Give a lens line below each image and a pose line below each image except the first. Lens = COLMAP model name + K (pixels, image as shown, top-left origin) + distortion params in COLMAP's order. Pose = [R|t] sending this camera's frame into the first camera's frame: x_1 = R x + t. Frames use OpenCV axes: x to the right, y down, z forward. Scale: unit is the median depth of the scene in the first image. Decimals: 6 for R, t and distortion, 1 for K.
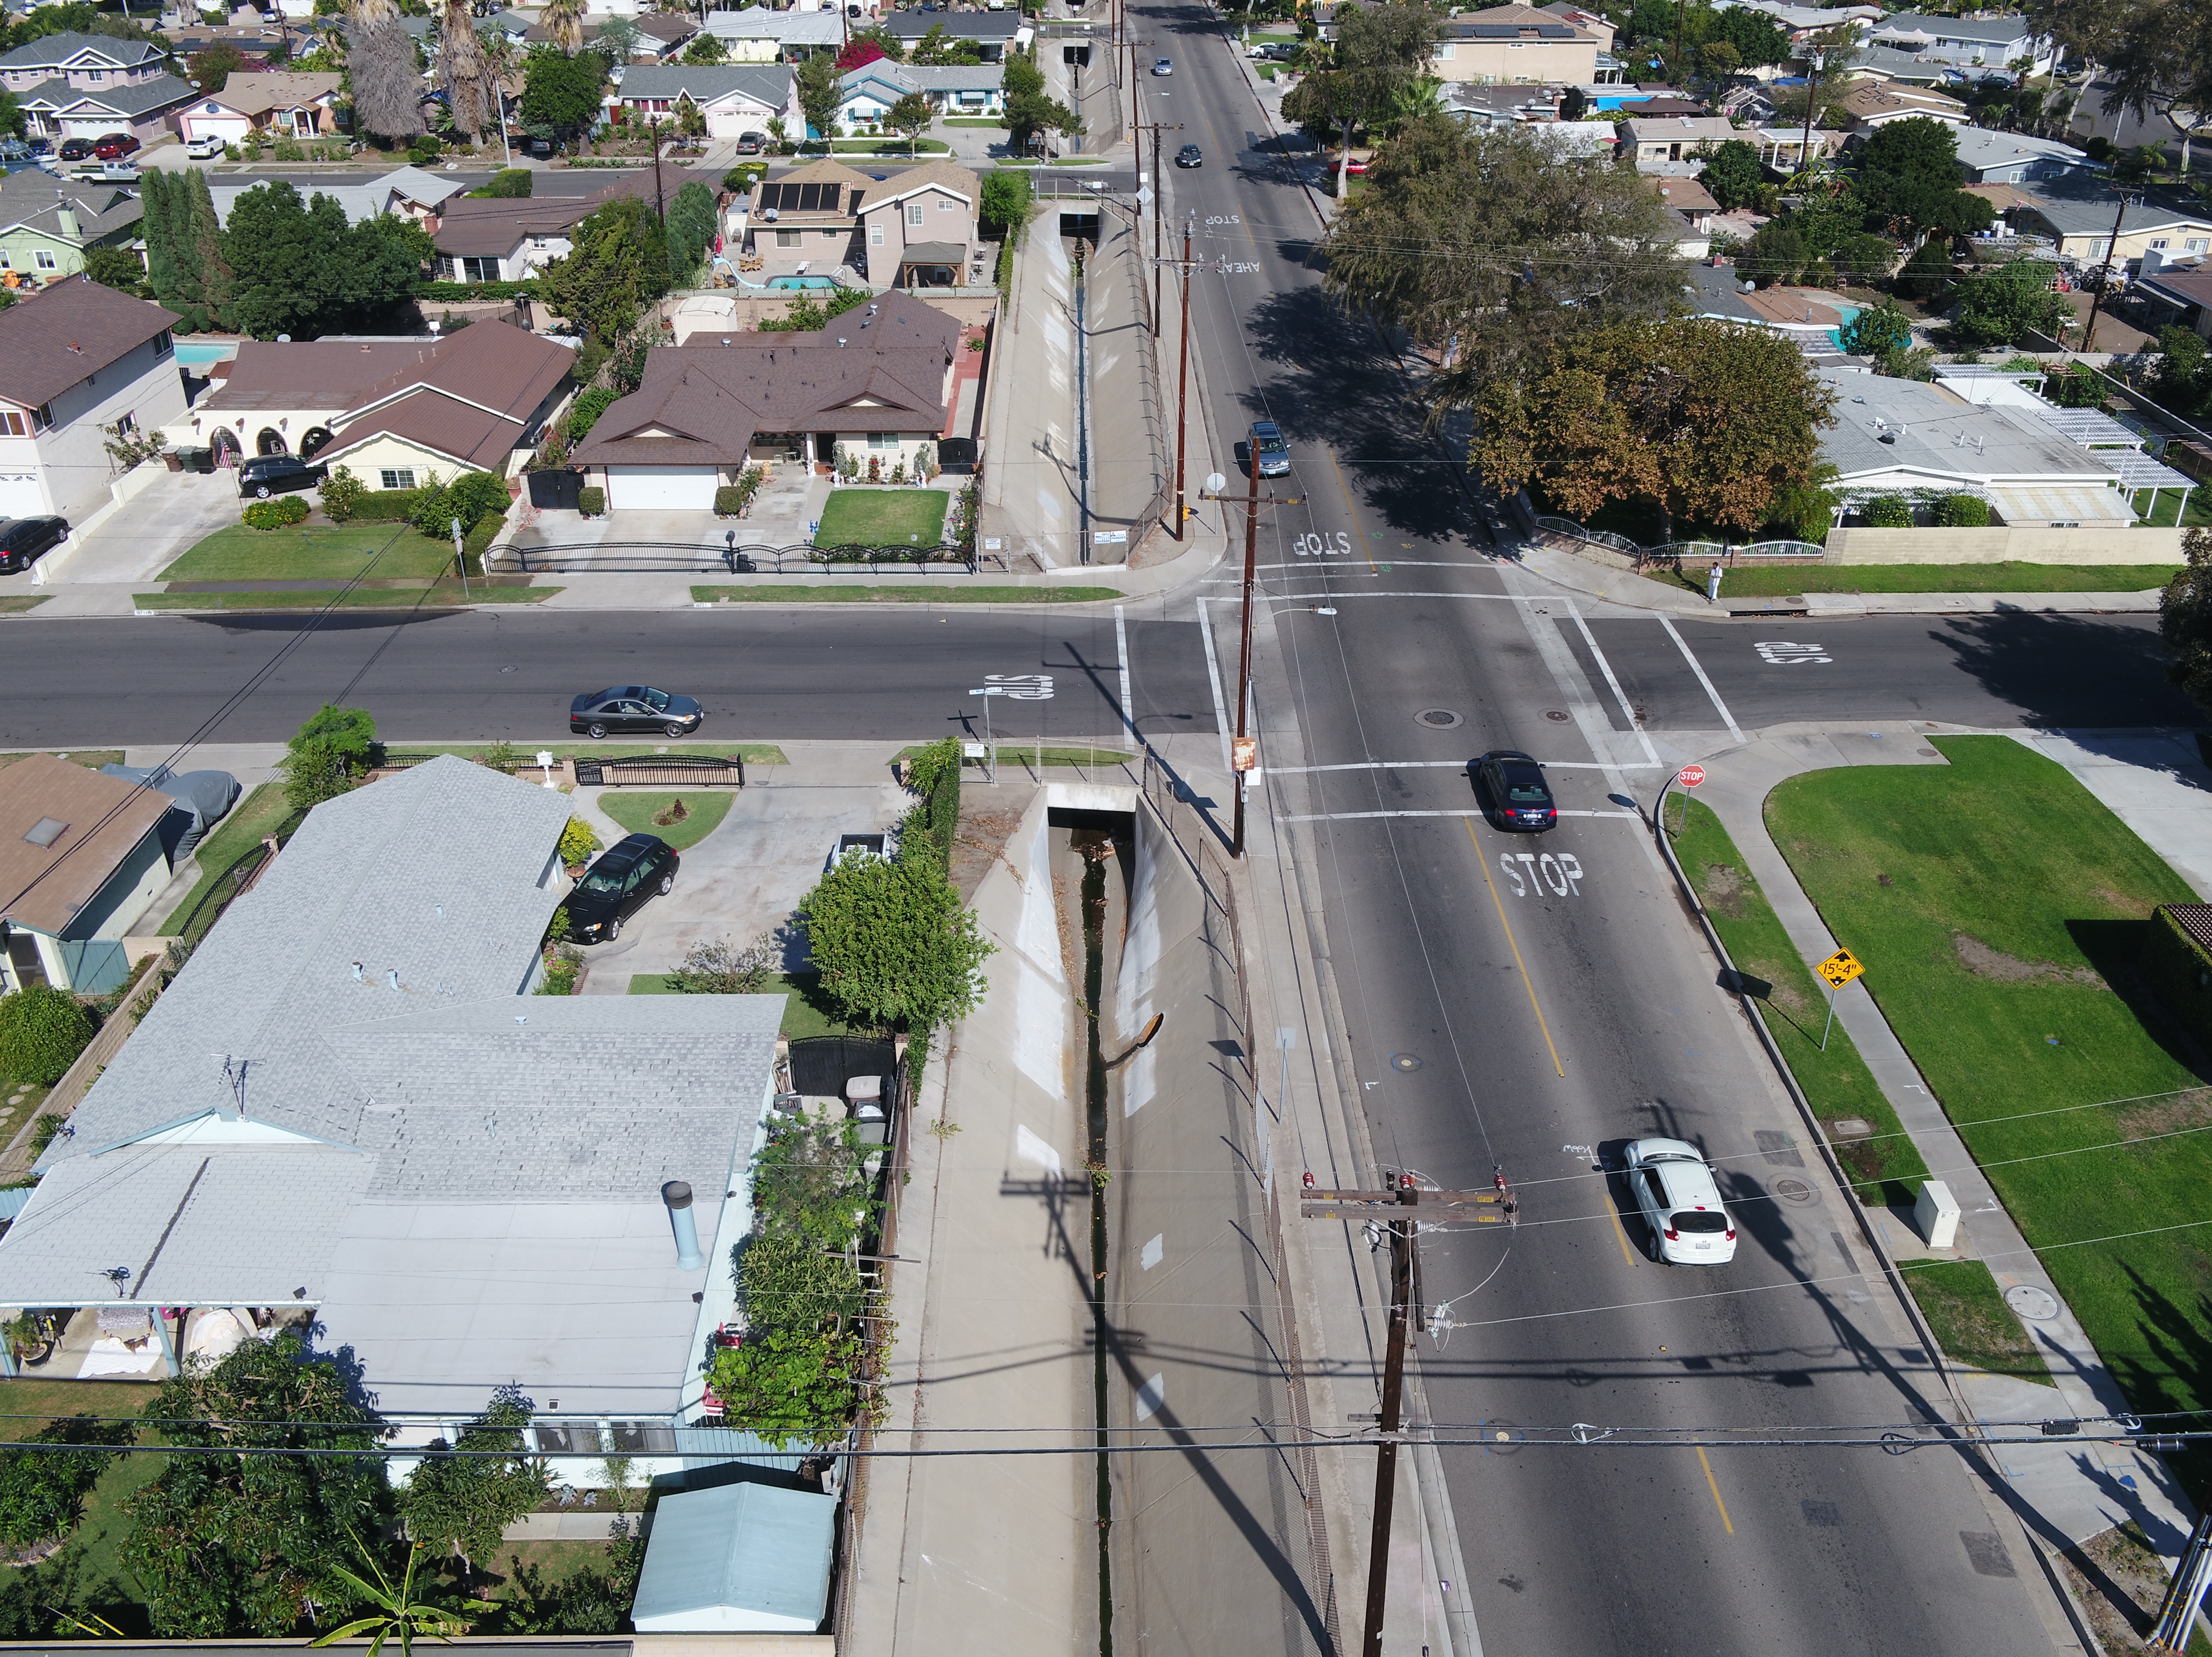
lens RADIAL K [[1904.2, 0, 1103.2], [0, 1904.2, 816.0], [0, 0, 1]] dist [0.003572, -0.003961]
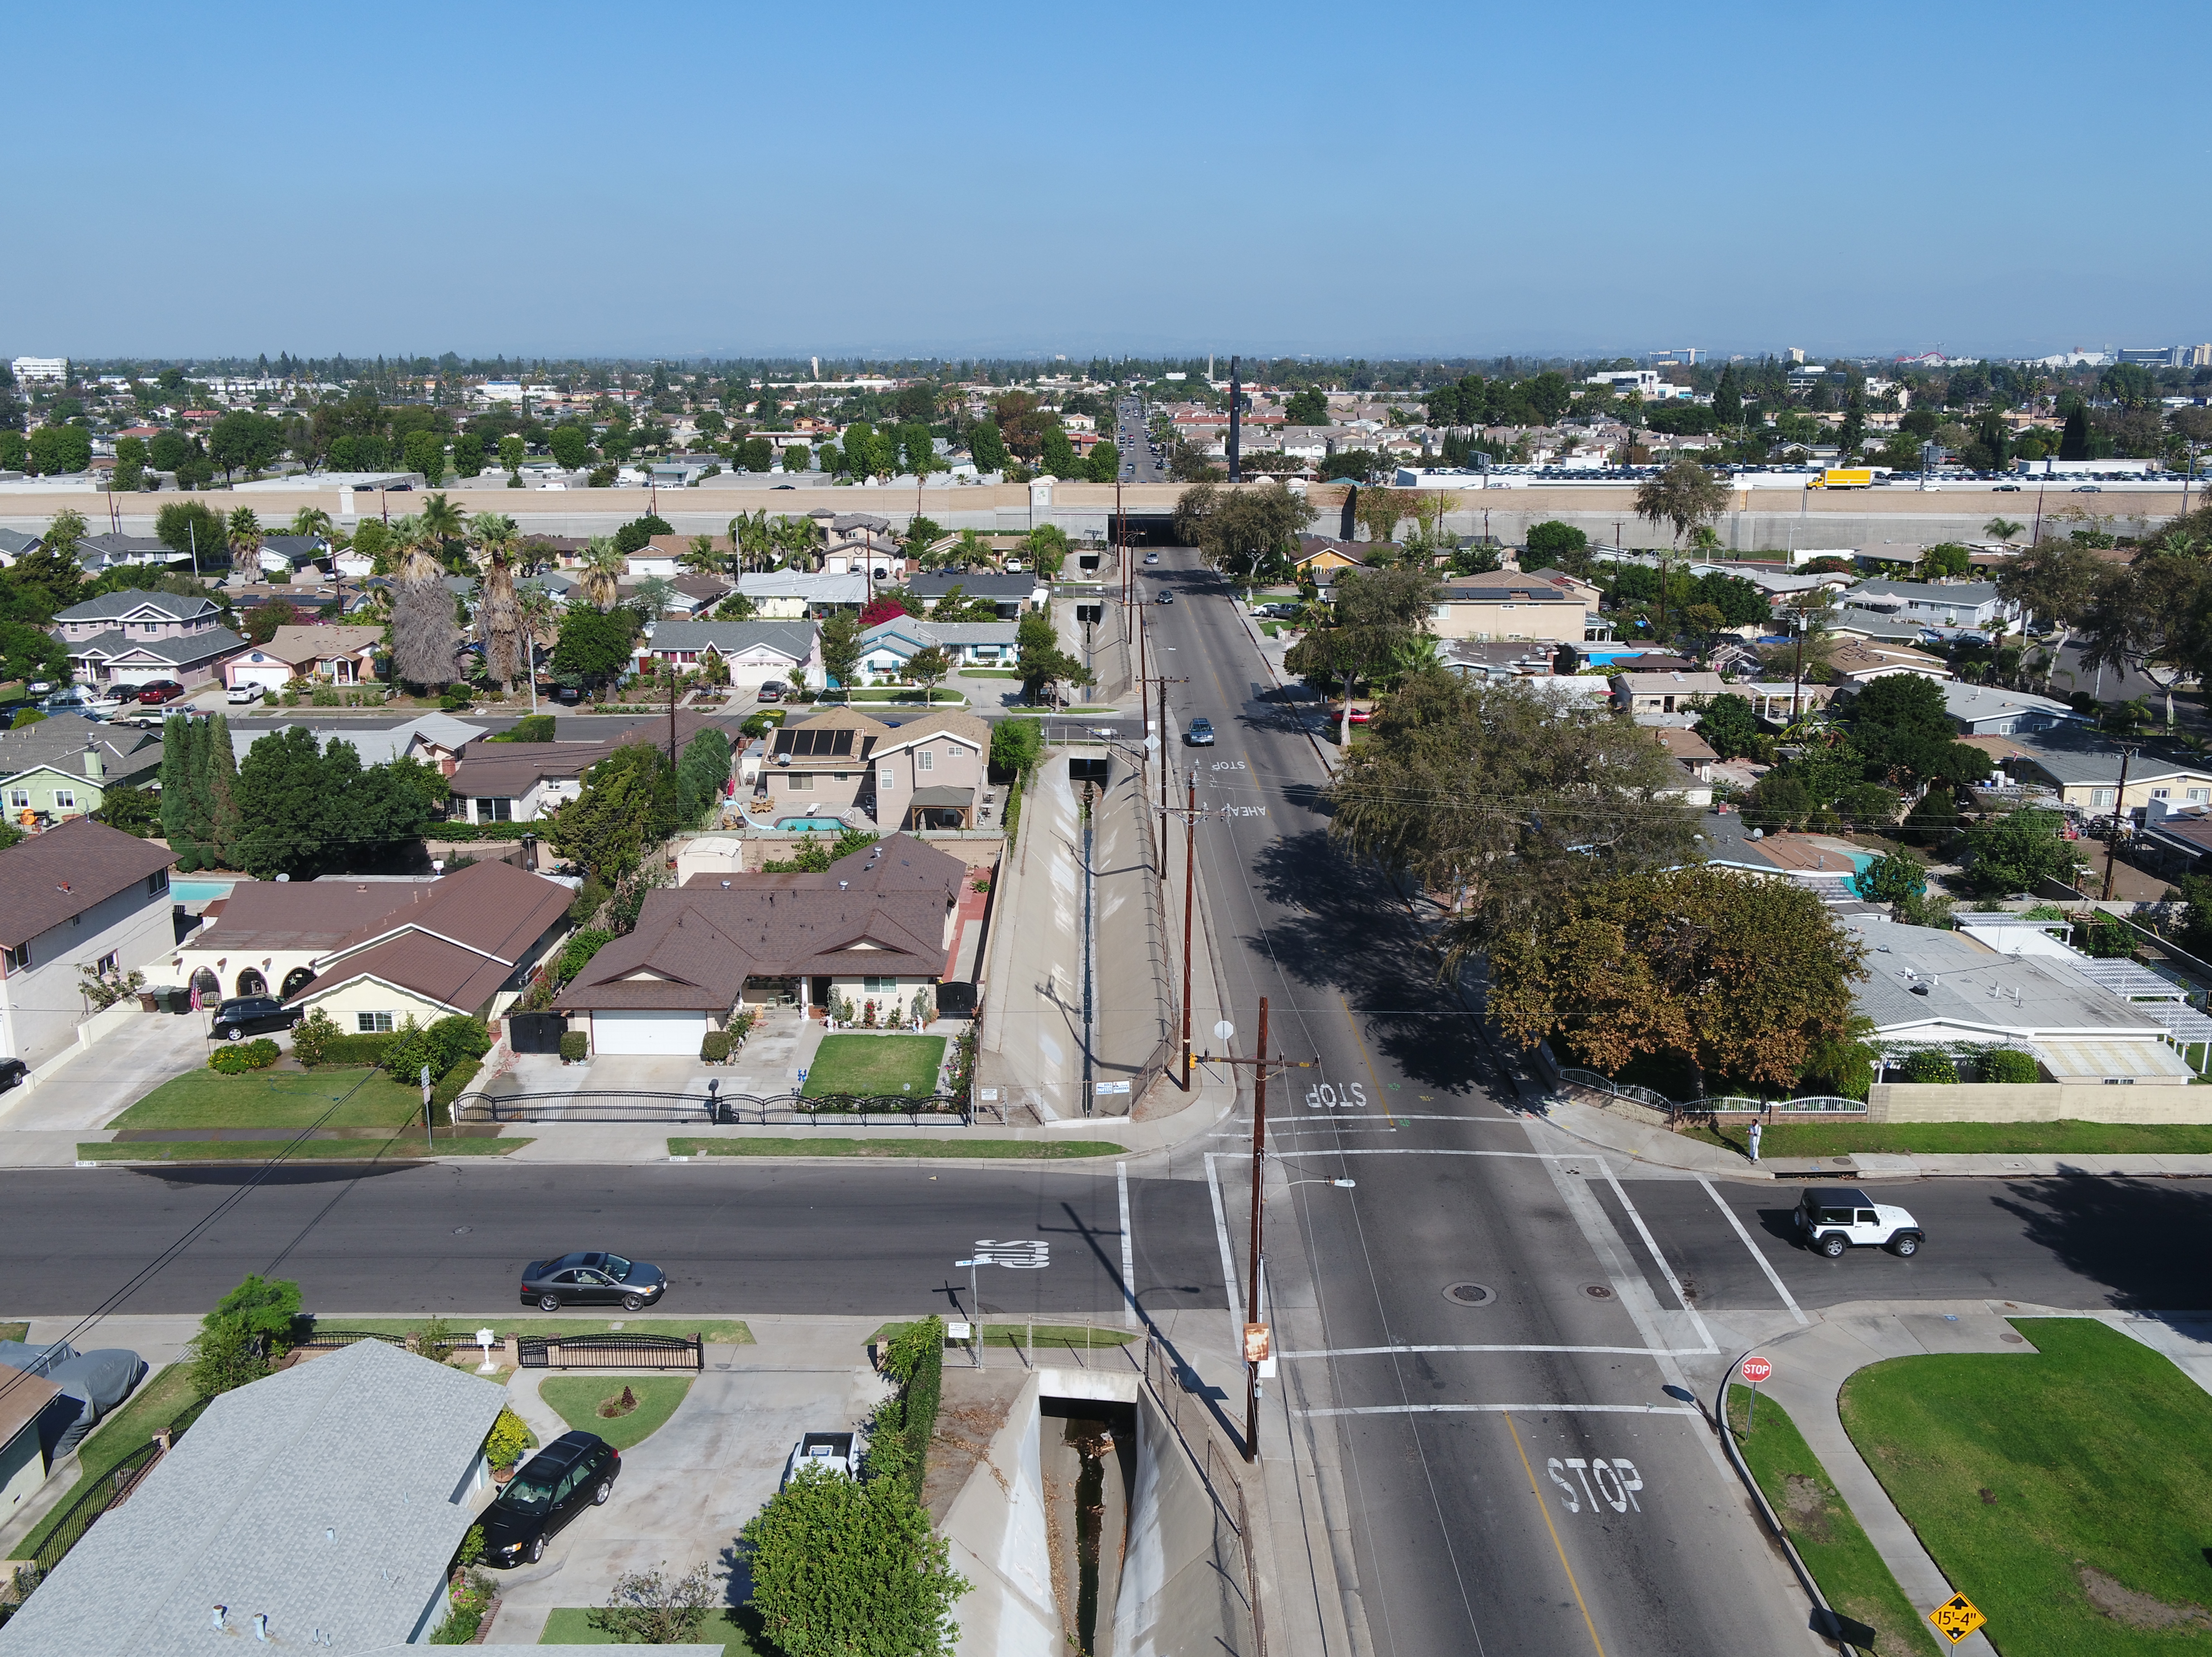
lens RADIAL K [[1904.2, 0, 1103.2], [0, 1904.2, 816.0], [0, 0, 1]] dist [0.003572, -0.003961]
pose [[0.999964, 0.004948, -0.006960, 0.005286], [-0.006644, 0.962821, -0.270059, -0.022541], [0.005365, 0.270095, 0.962819, 0.052802]]
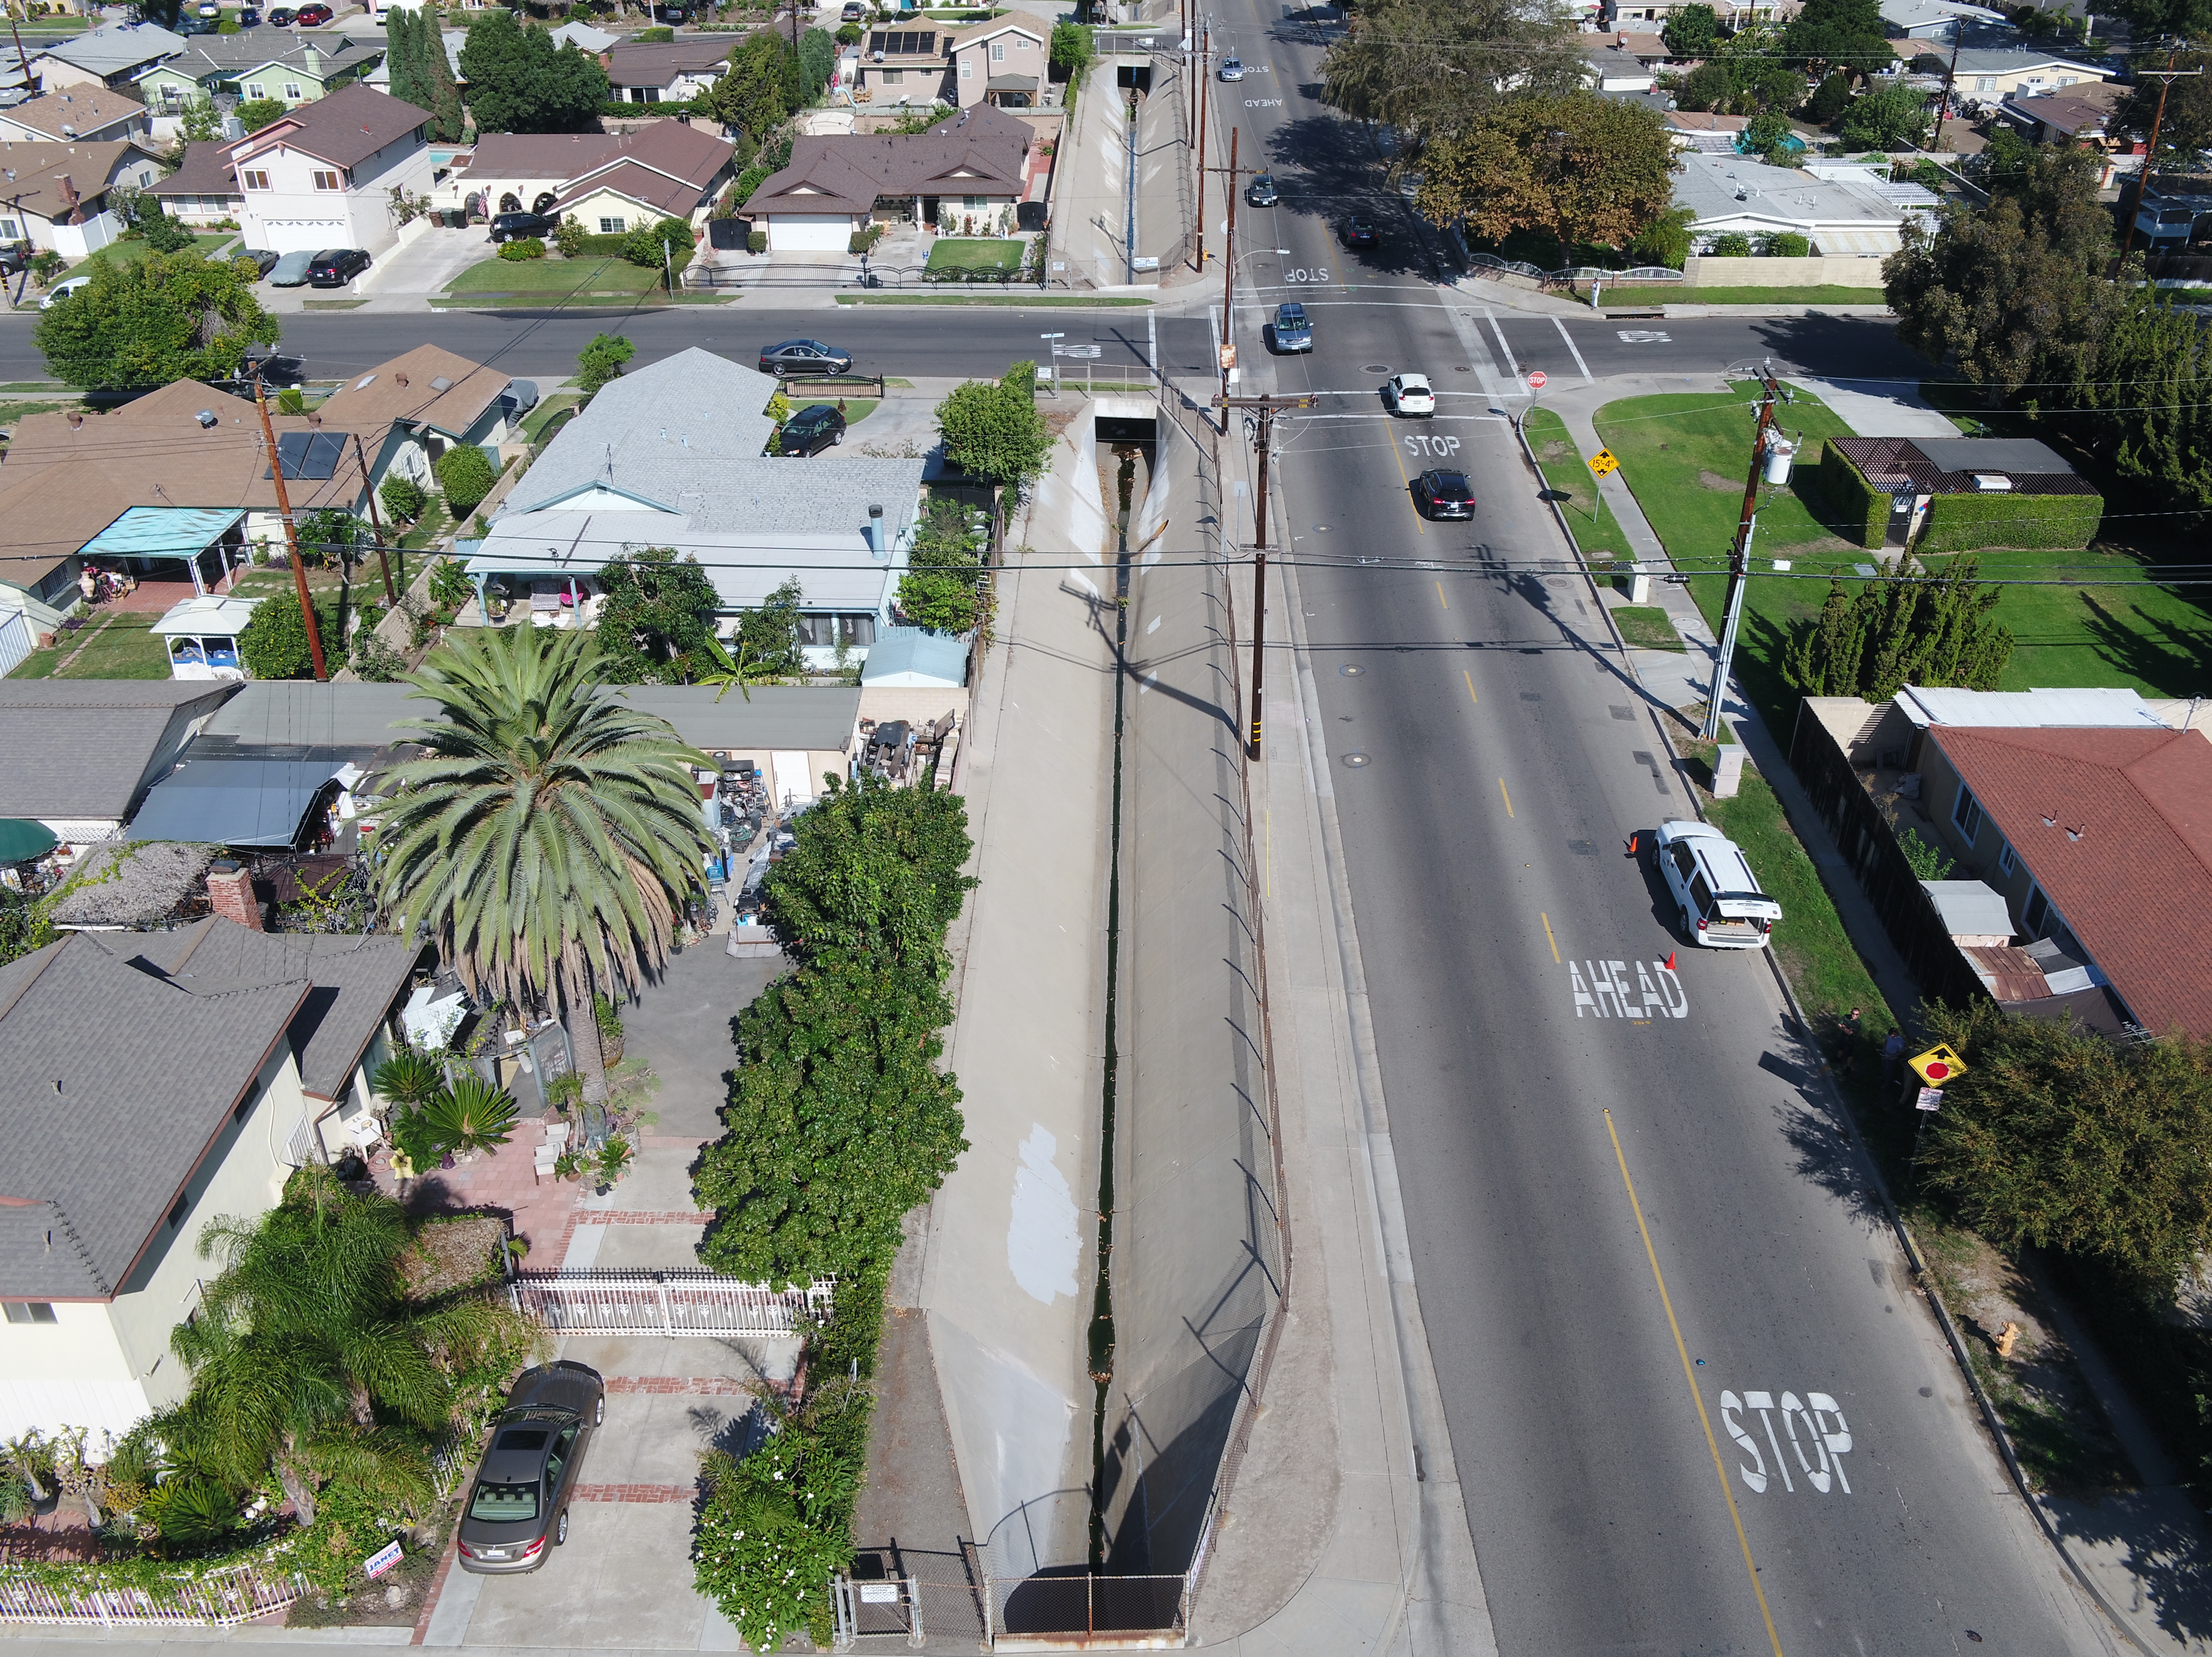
lens RADIAL K [[1910.0, 0, 1106.3], [0, 1910.0, 822.8], [0, 0, 1]] dist [0.003532, -0.002762]
pose [[0.999469, 0.013108, -0.029824, 0.022989], [-0.012101, 0.999359, 0.033688, 0.222297], [0.030246, -0.033309, 0.998987, -0.391465]]
